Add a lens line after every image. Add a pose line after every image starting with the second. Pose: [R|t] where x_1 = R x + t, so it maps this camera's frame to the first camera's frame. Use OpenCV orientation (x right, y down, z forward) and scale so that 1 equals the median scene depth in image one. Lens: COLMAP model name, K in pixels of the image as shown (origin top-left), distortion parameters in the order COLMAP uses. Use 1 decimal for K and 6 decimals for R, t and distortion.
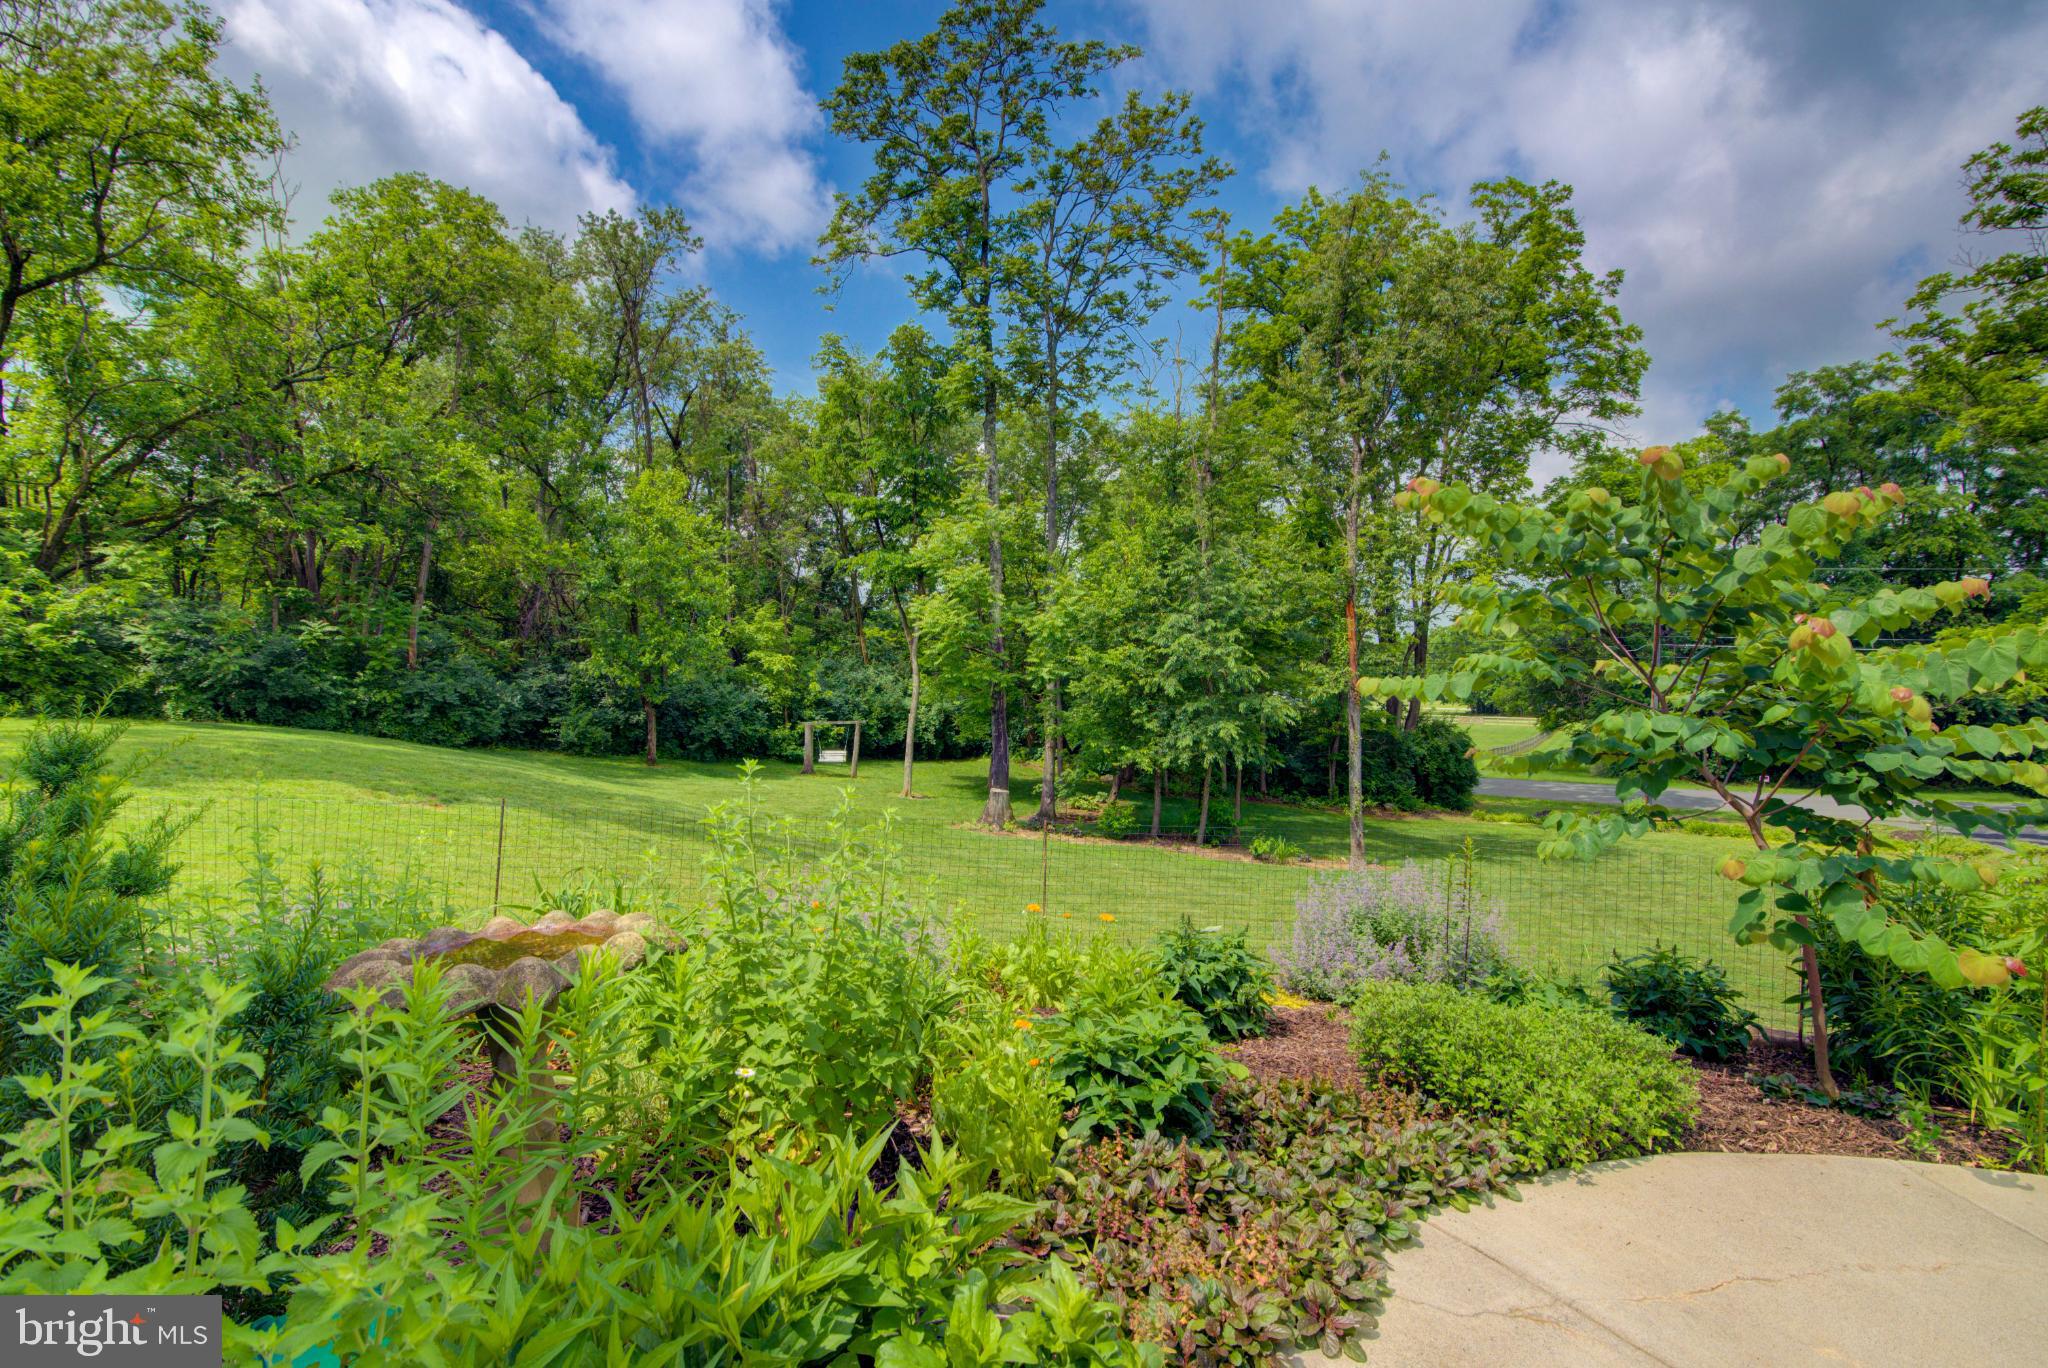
lens RADIAL K [[952.9, 0, 1023.8], [0, 952.9, 686.1], [0, 0, 1]] dist [-0.017774, 0.000688]
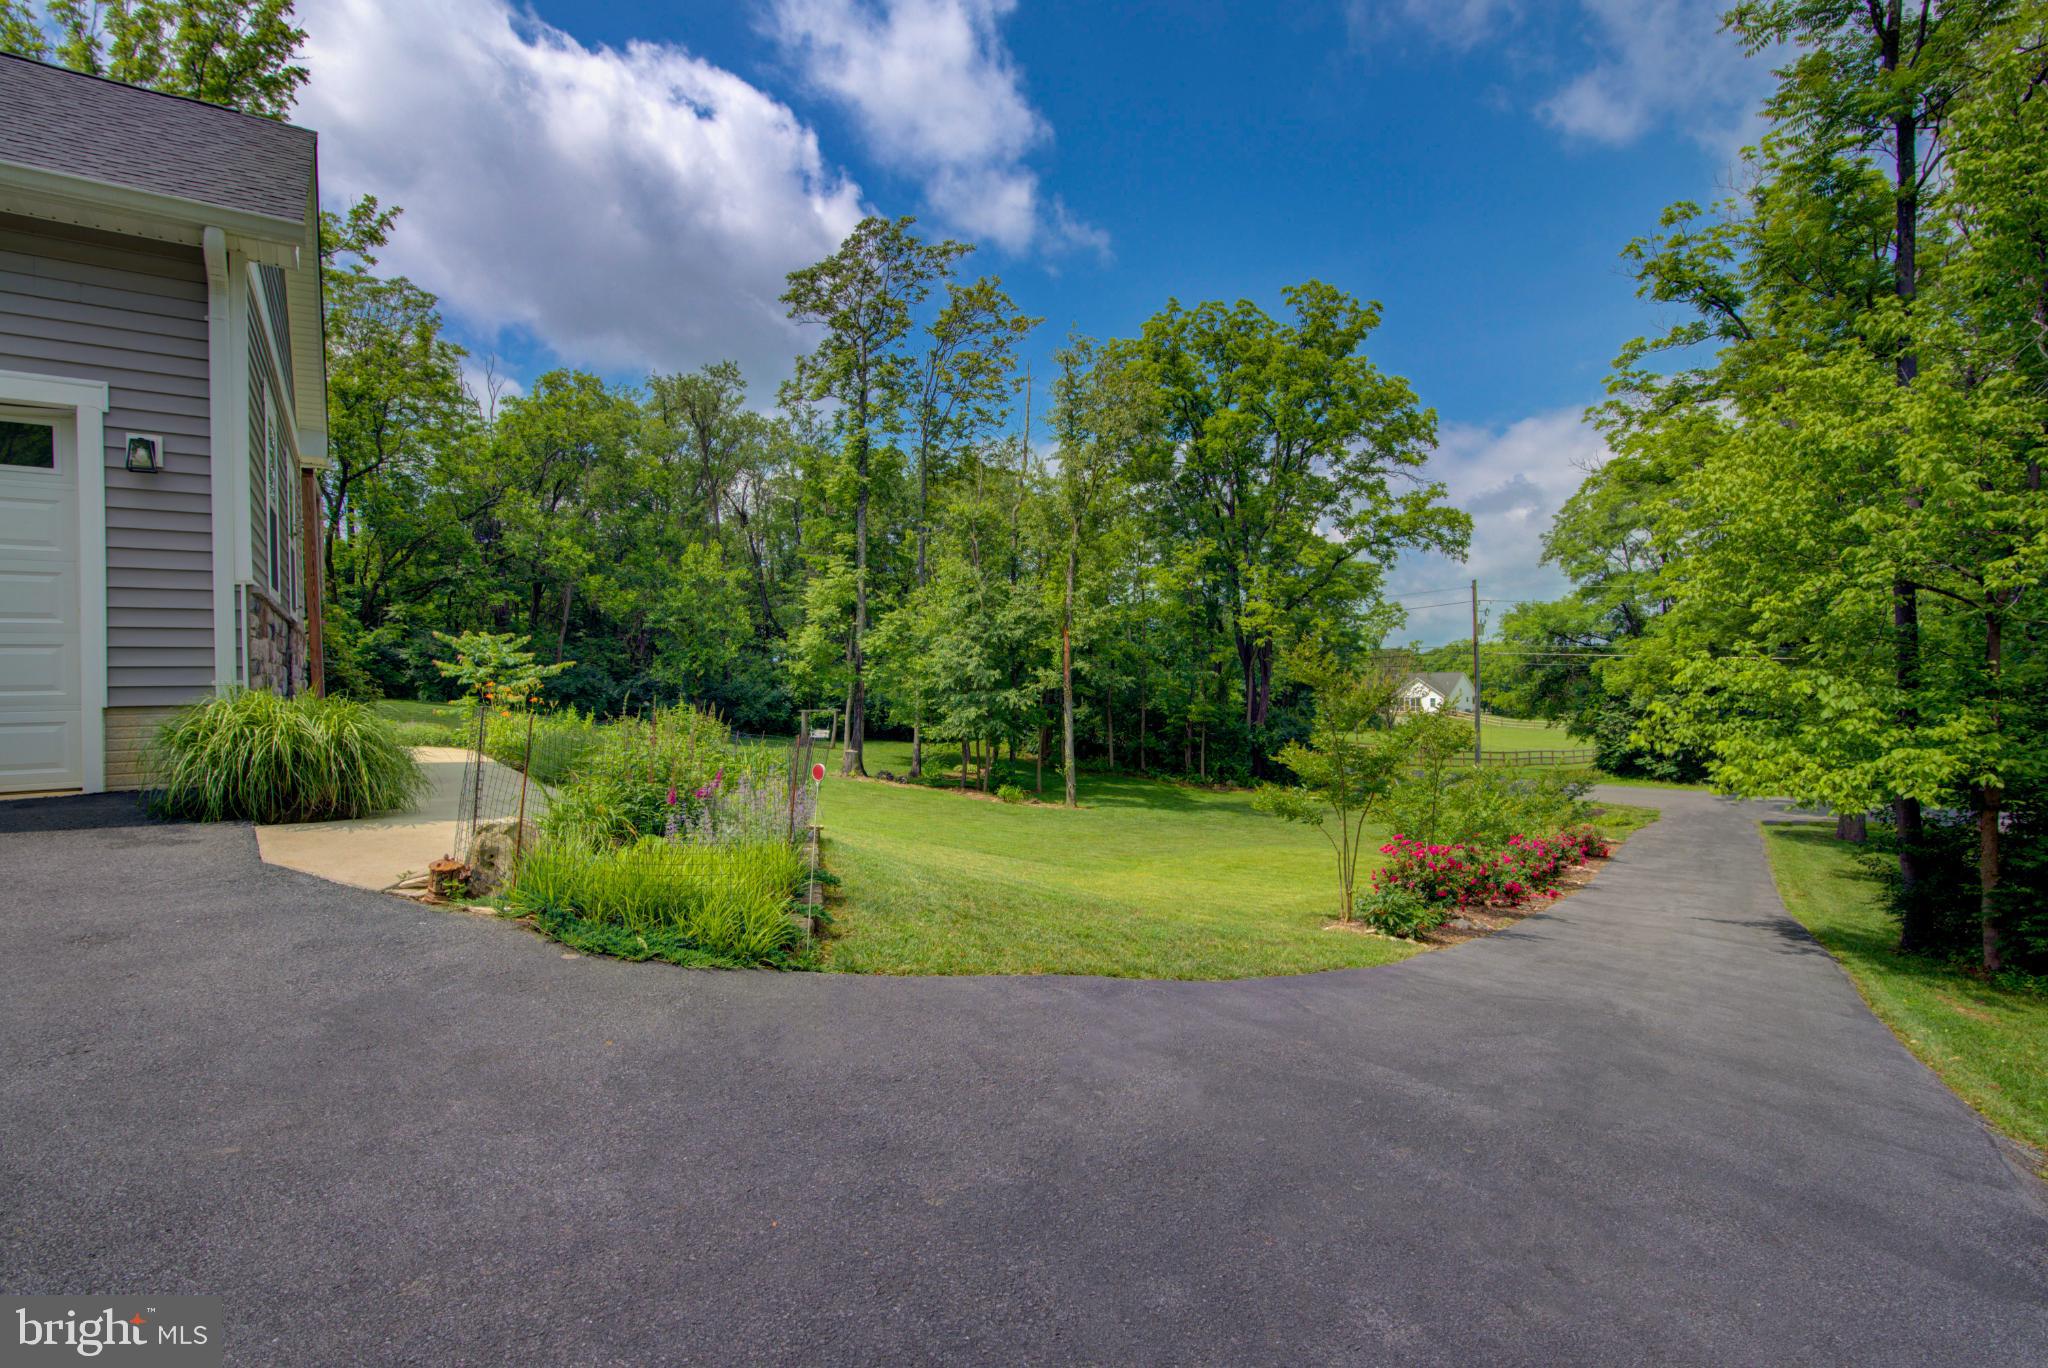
lens RADIAL K [[952.9, 0, 979.9], [0, 952.9, 692.9], [0, 0, 1]] dist [-0.017774, 0.000688]
pose [[0.960985, 0.007192, -0.276508, 0.513597], [-0.006358, 0.999972, 0.003915, 0.006201], [0.276529, -0.002004, 0.961004, -0.371240]]
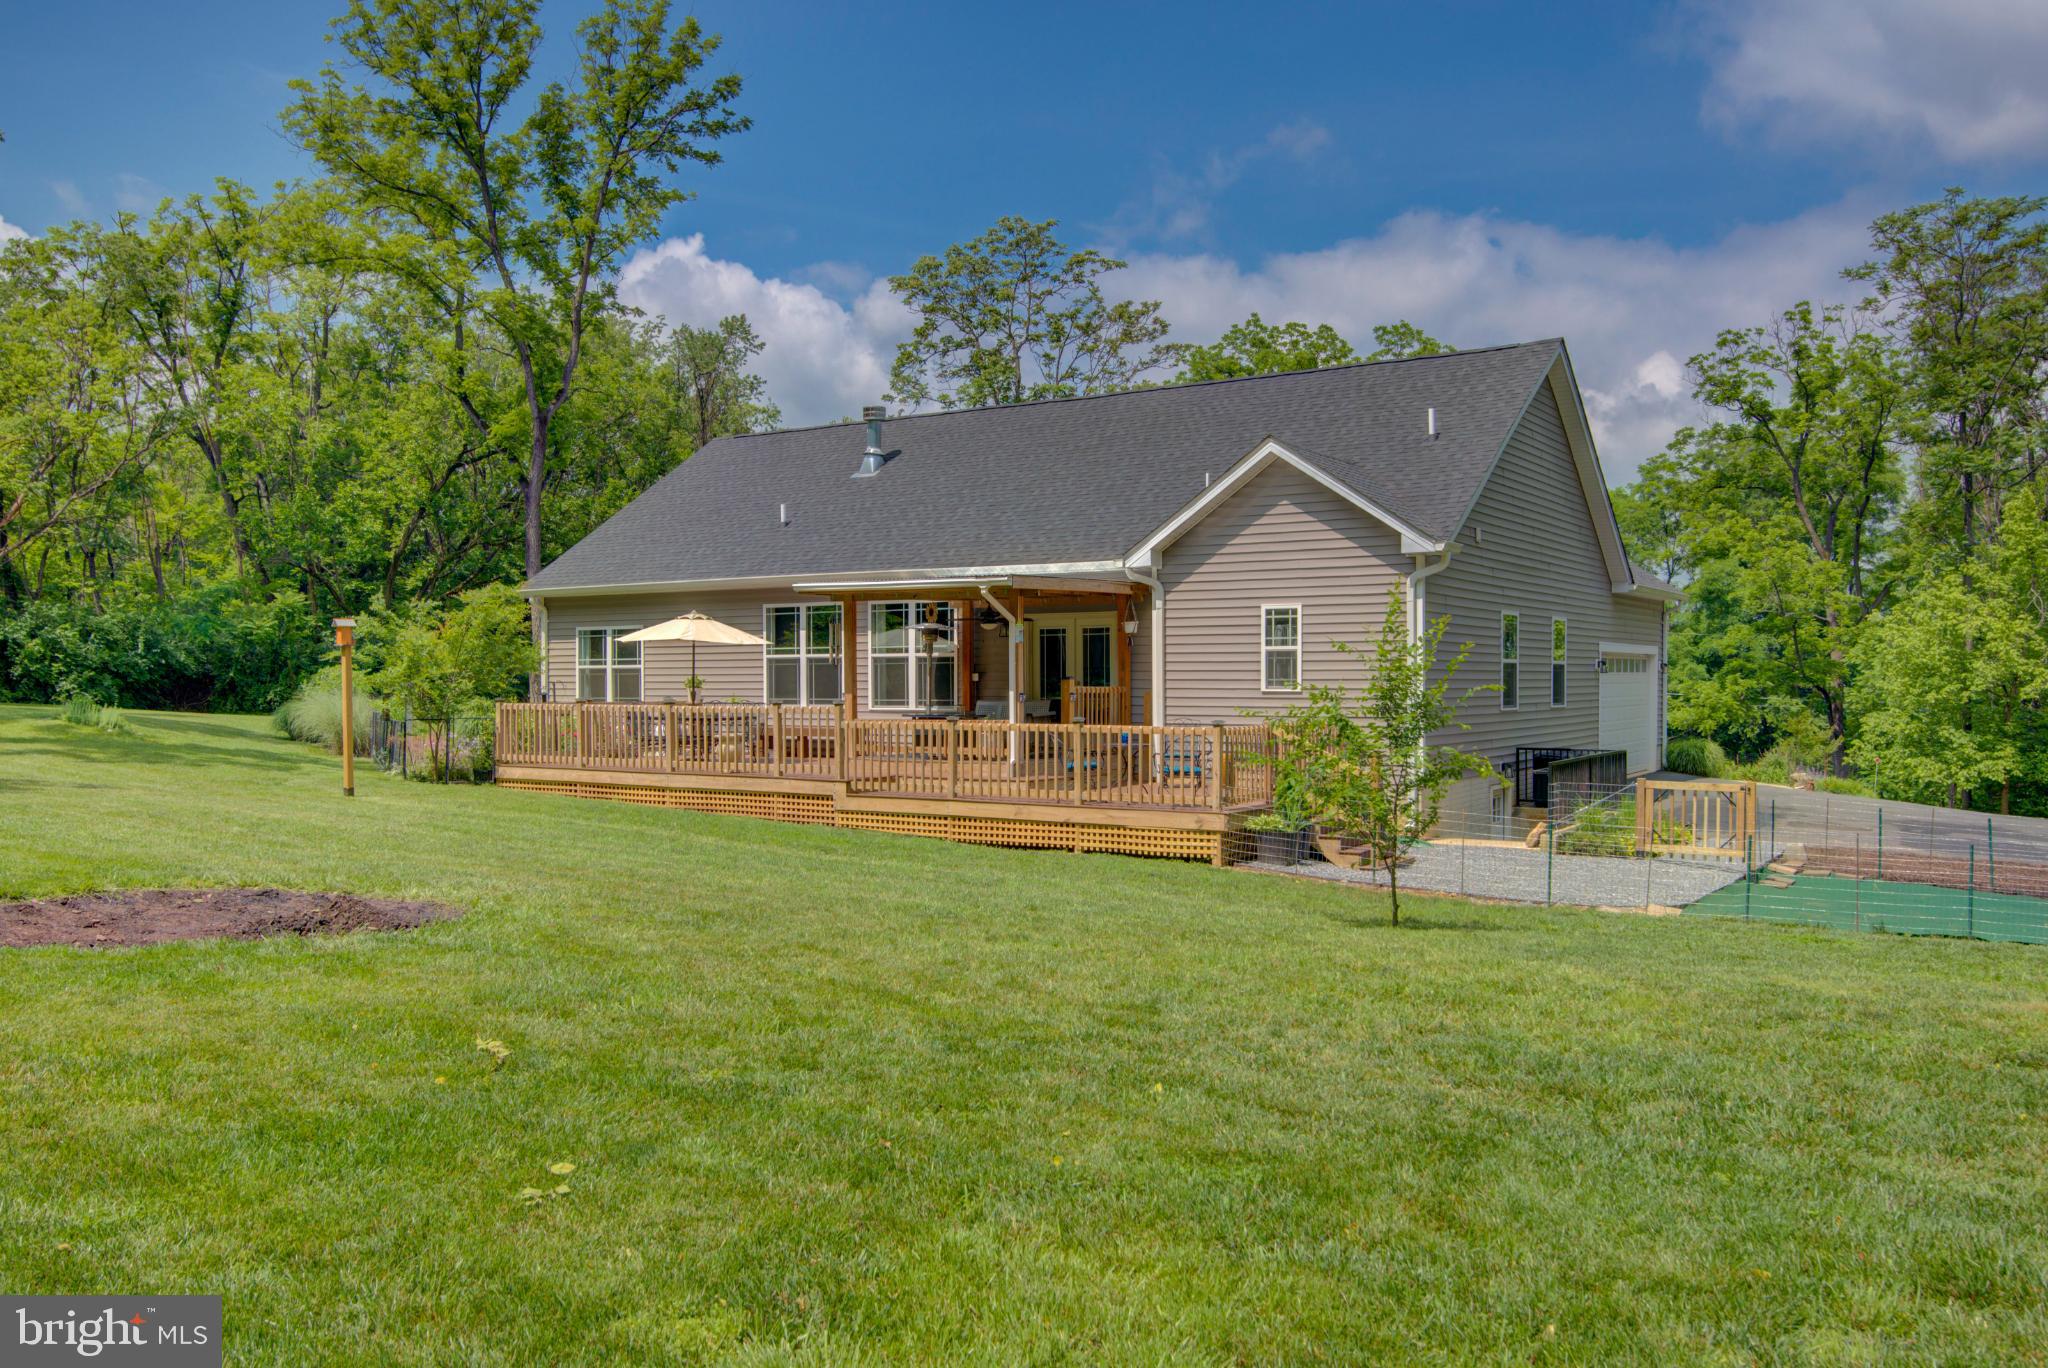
lens RADIAL K [[1588.5, 0, 1027.6], [0, 1588.5, 684.6], [0, 0, 1]] dist [0.001450, 0.005762]
pose [[0.994687, 0.015865, 0.101713, -0.232147], [-0.014375, 0.999779, -0.015368, -0.007255], [-0.101935, 0.013825, 0.994695, -1.246636]]
